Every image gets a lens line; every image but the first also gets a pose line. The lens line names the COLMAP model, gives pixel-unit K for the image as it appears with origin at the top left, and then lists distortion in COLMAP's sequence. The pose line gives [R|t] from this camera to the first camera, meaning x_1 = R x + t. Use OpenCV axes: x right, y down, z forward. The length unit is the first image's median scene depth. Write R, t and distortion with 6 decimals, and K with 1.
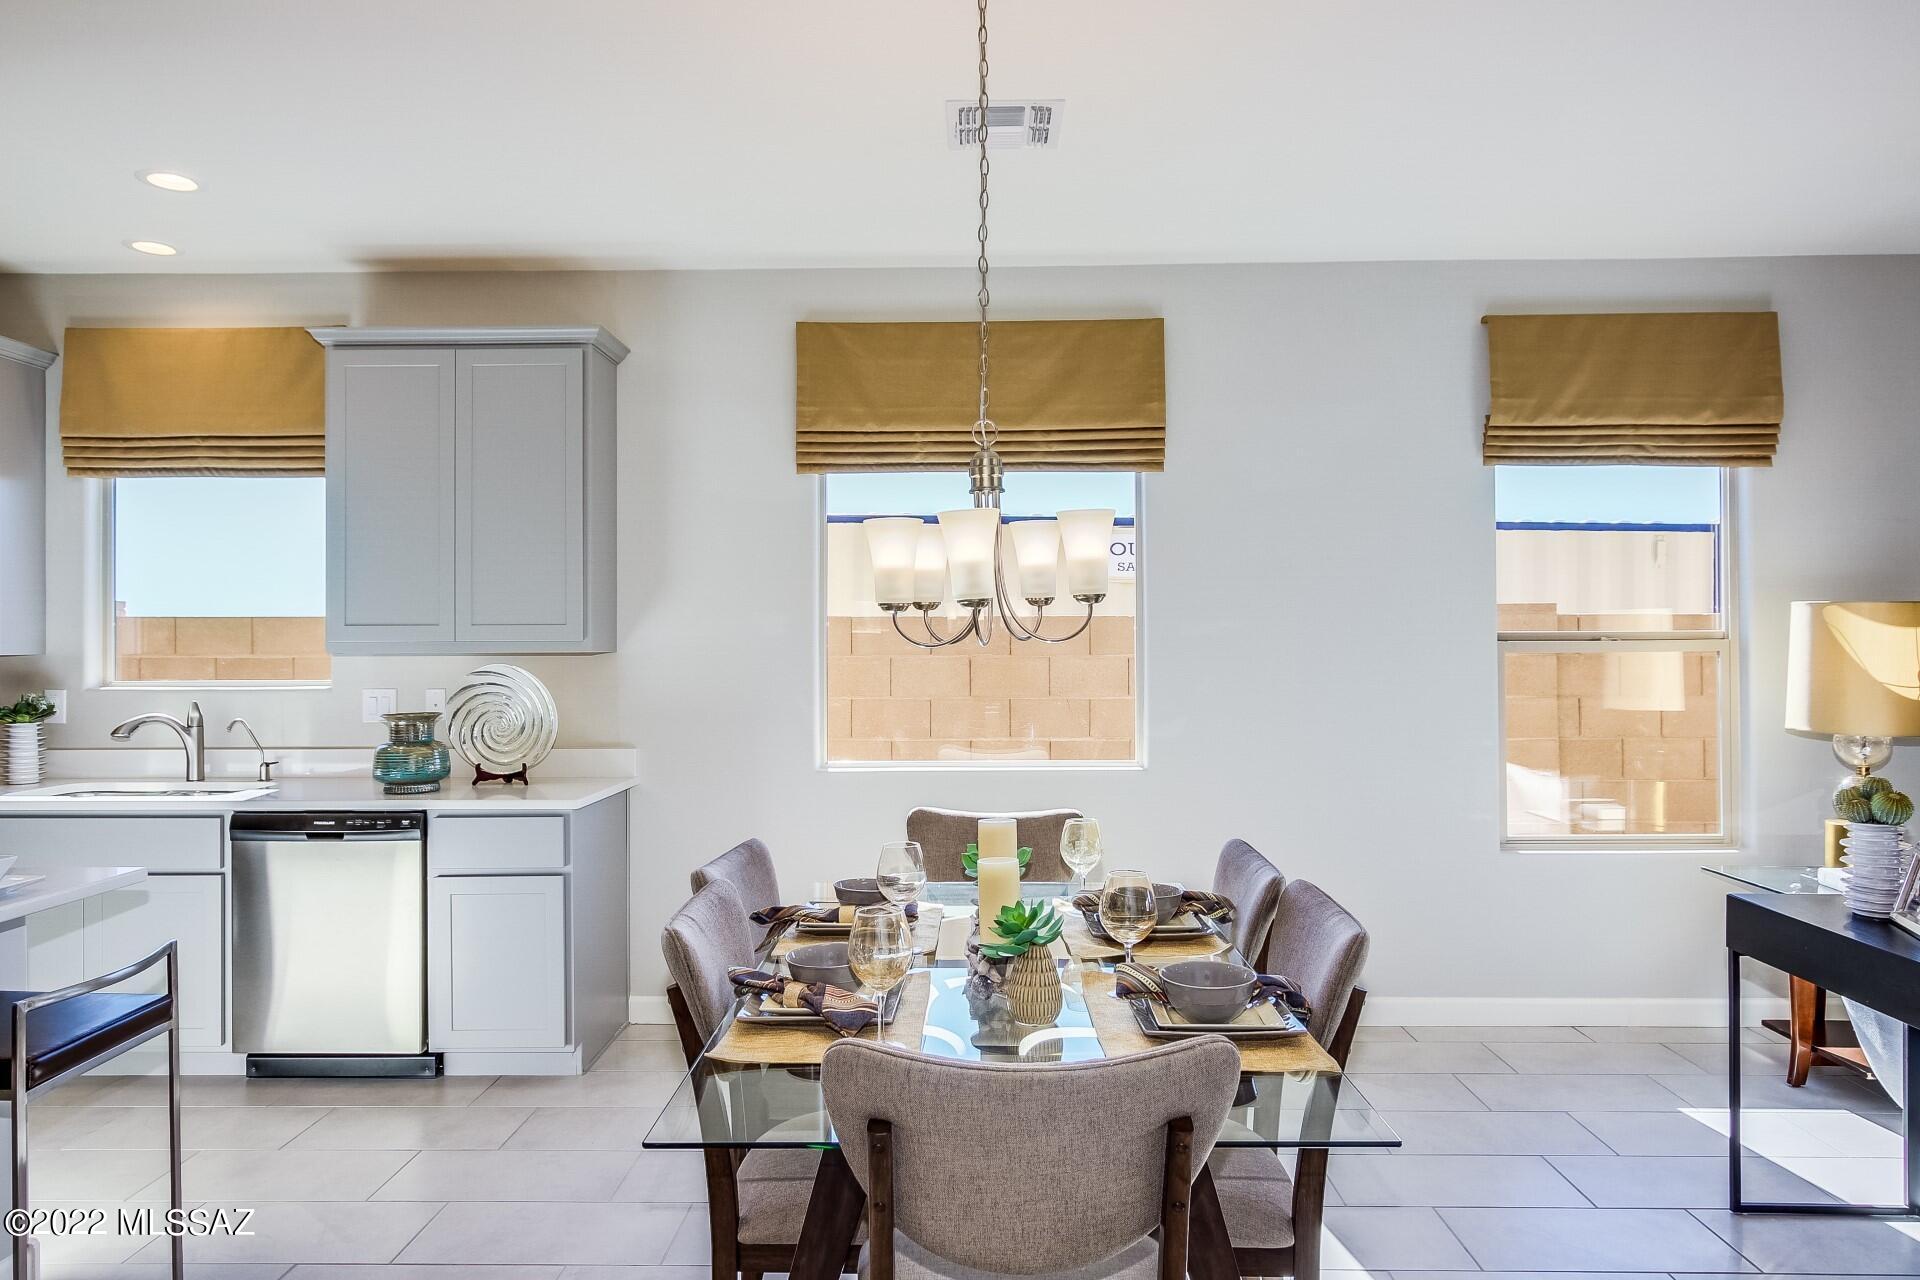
lens RADIAL K [[1212.4, 0, 956.7], [0, 1212.4, 635.7], [0, 0, 1]] dist [0.004536, 0.002226]
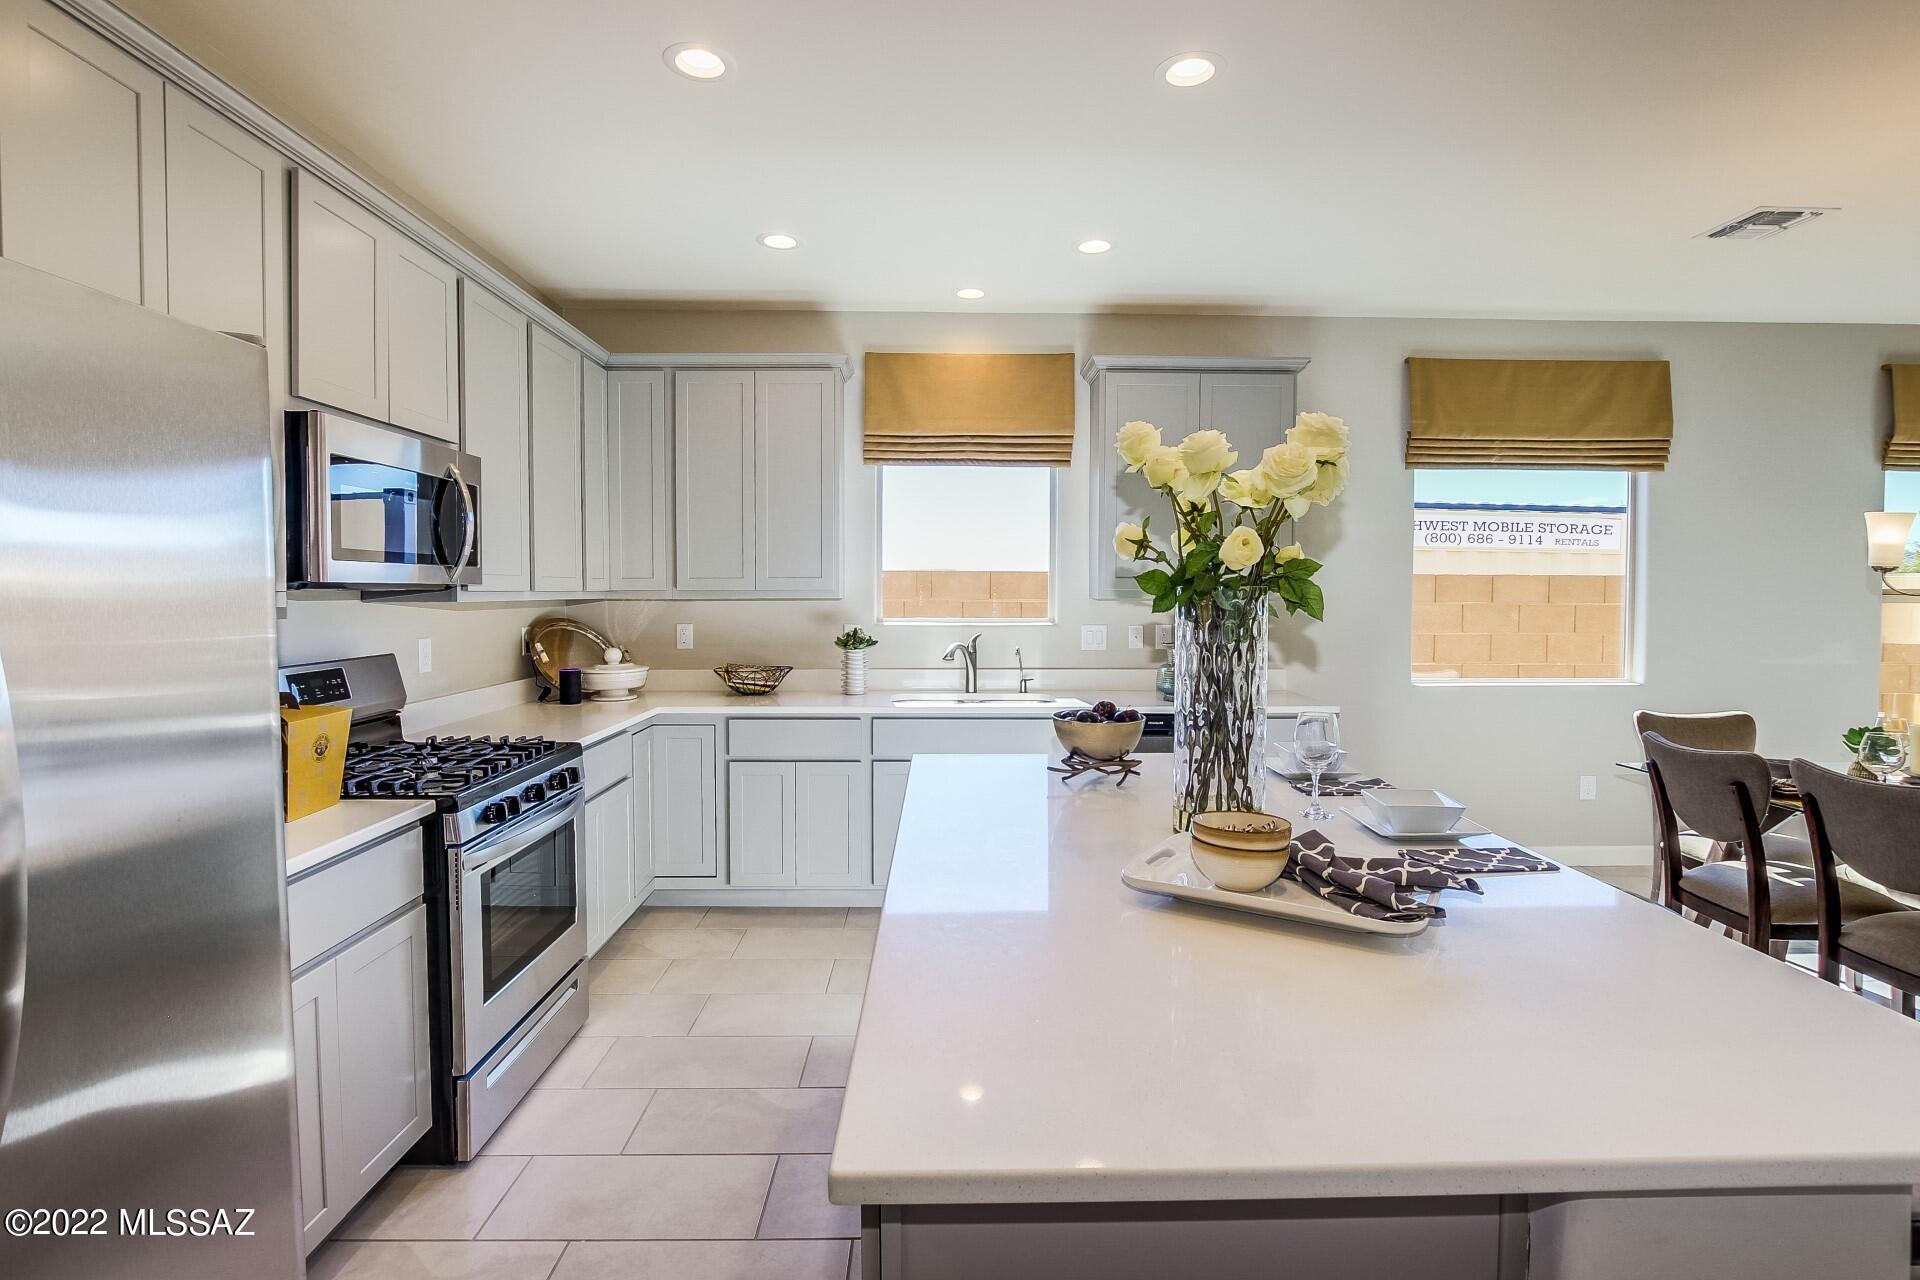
lens RADIAL K [[906.1, 0, 950.7], [0, 906.1, 622.2], [0, 0, 1]] dist [-0.031276, 0.000029]
pose [[0.999292, 0.004467, 0.037352, -0.693662], [-0.005884, 0.999264, 0.037908, 0.003644], [-0.037155, -0.038101, 0.998583, 0.001148]]
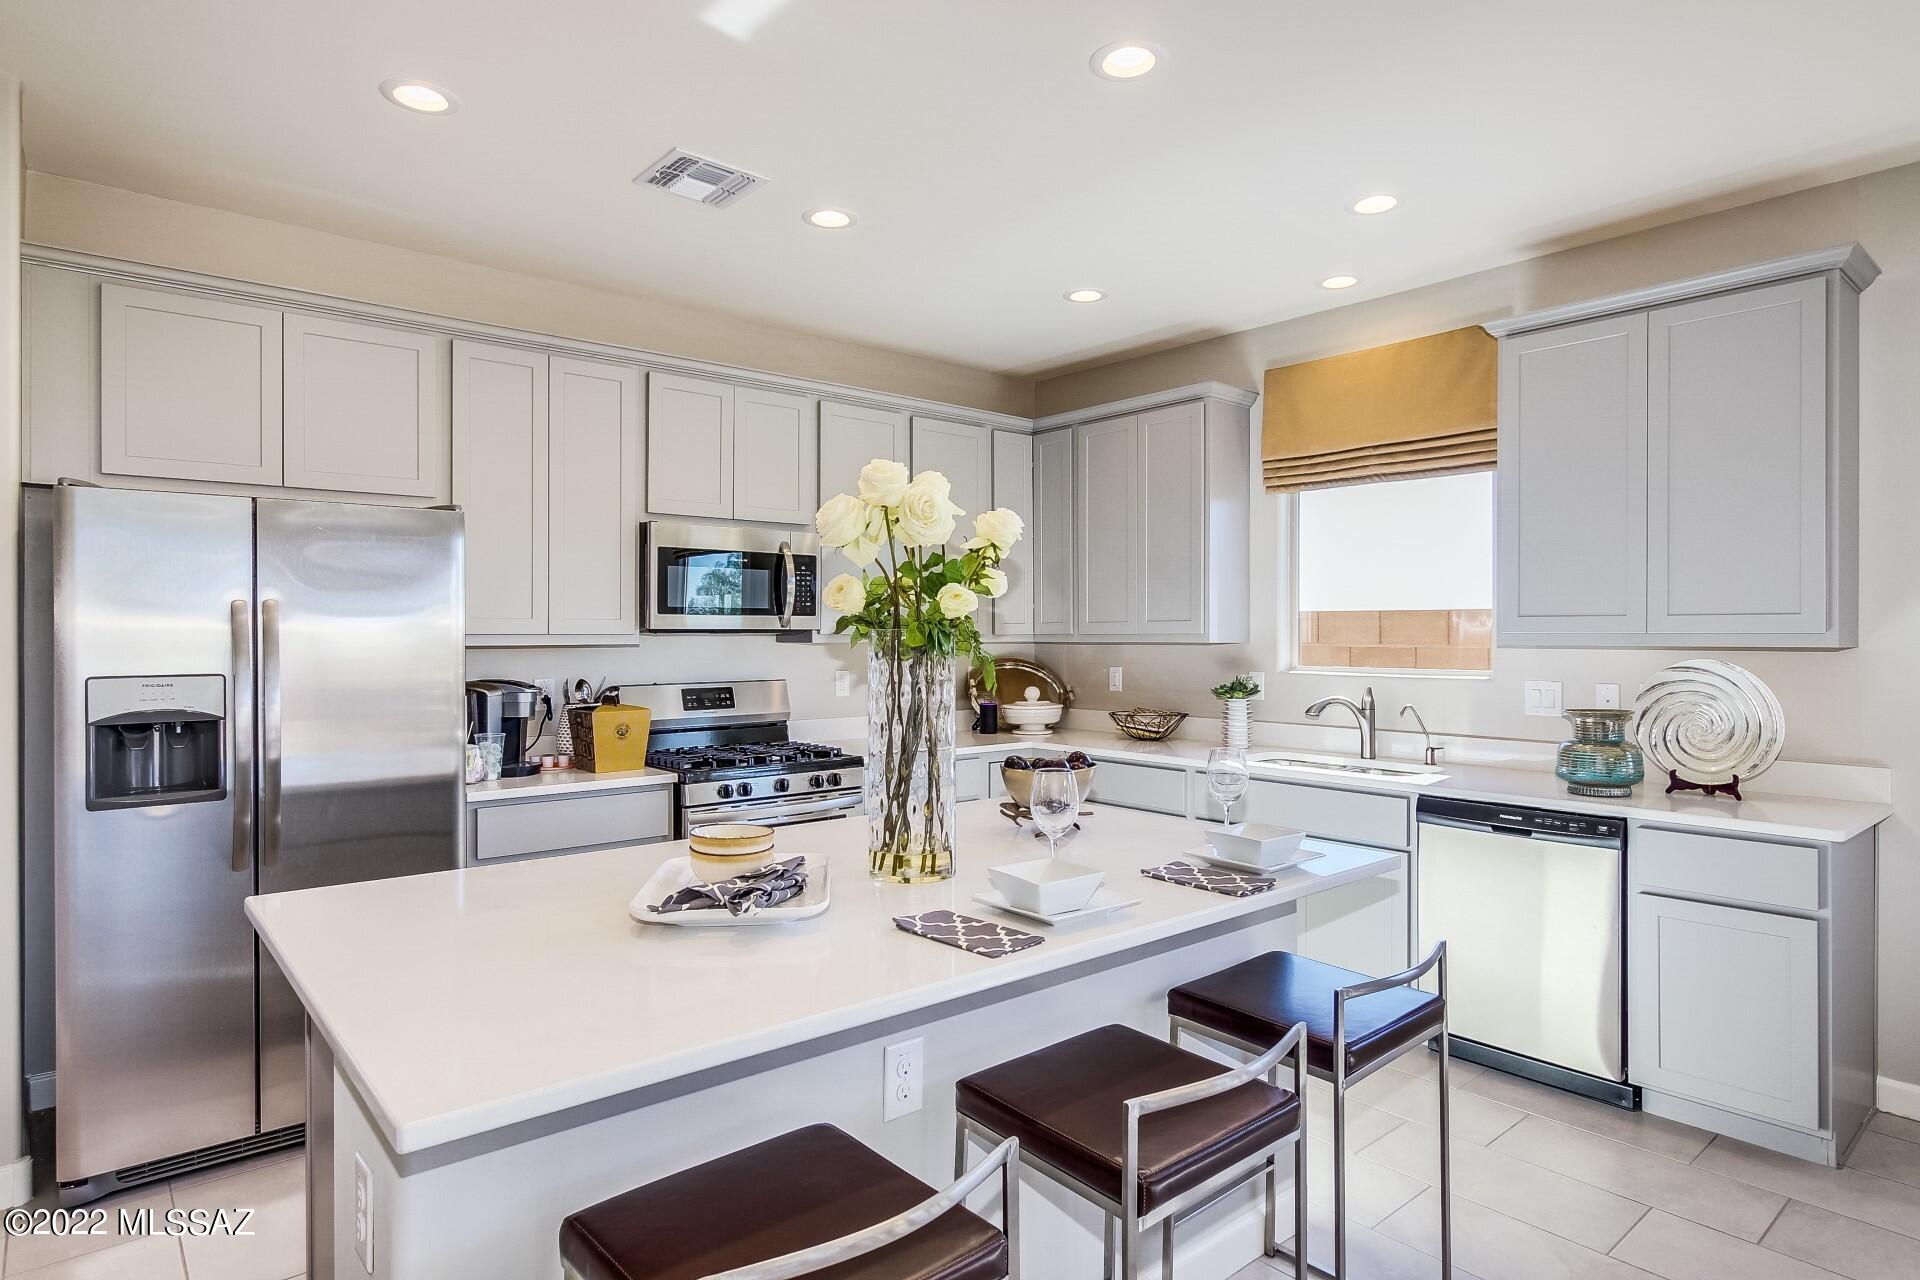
lens RADIAL K [[1054.8, 0, 971.7], [0, 1054.8, 635.7], [0, 0, 1]] dist [-0.005245, -0.000386]
pose [[0.671146, 0.006221, -0.741299, -0.160391], [-0.000976, 0.999971, 0.007508, 0.001000], [0.741324, -0.004316, 0.671133, 0.091670]]
